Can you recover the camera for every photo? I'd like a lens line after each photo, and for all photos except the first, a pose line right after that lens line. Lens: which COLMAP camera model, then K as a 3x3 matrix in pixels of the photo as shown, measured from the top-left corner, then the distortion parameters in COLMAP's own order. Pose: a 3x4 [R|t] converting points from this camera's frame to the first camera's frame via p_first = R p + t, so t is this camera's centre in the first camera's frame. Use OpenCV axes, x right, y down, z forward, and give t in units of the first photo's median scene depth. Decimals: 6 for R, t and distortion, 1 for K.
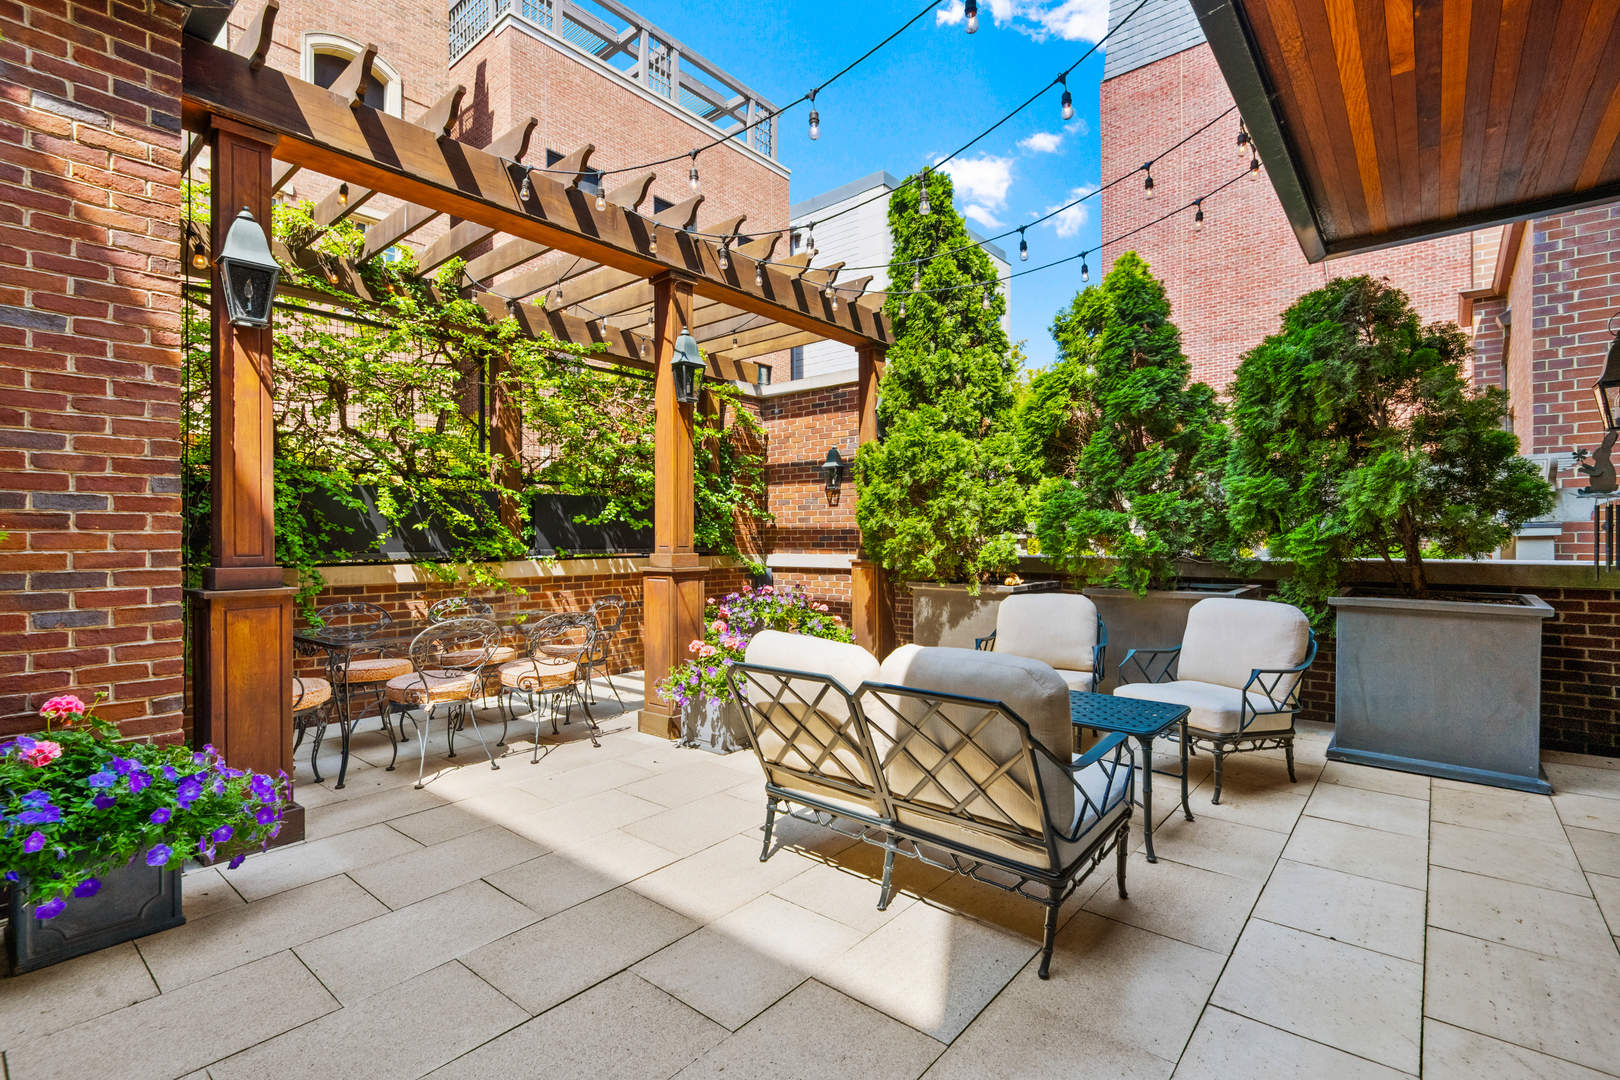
lens RADIAL K [[748.1, 0, 810.5], [0, 748.1, 543.5], [0, 0, 1]] dist [0.012458, -0.003705]
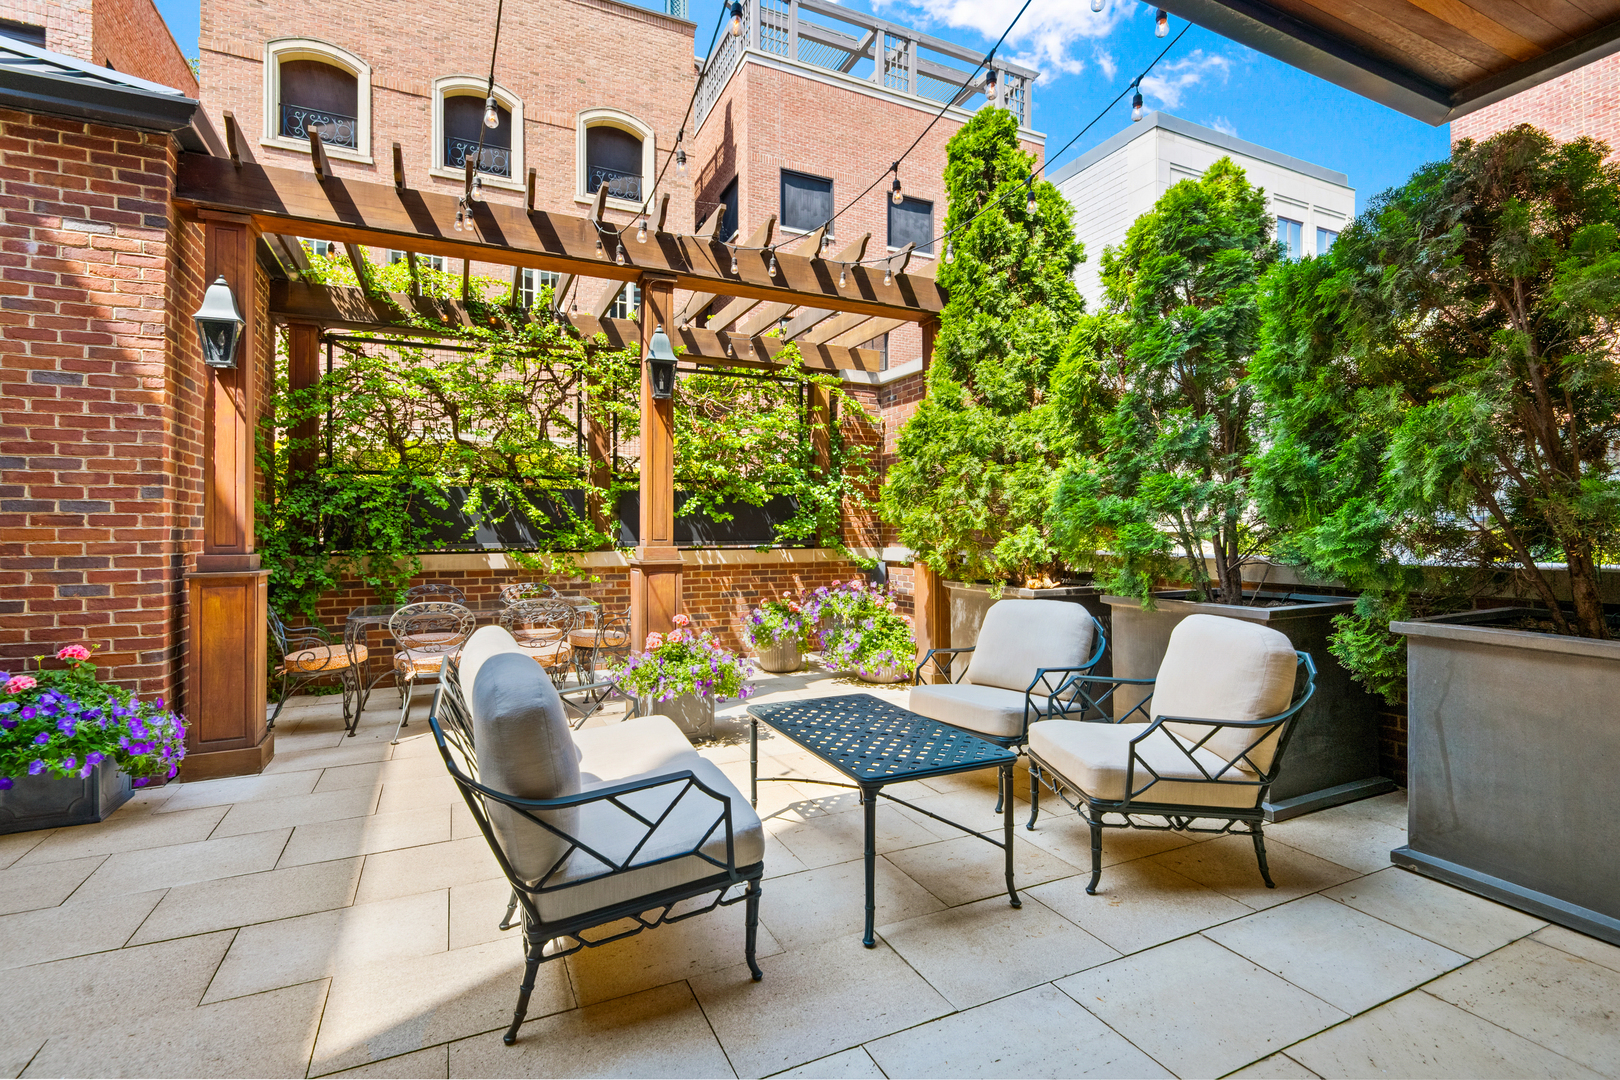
lens RADIAL K [[748.1, 0, 808.3], [0, 748.1, 529.4], [0, 0, 1]] dist [0.012458, -0.003705]
pose [[0.908665, -0.000699, -0.417526, 0.440426], [-0.002388, 0.999974, -0.006871, -0.003334], [0.417520, 0.007241, 0.908639, 0.156944]]
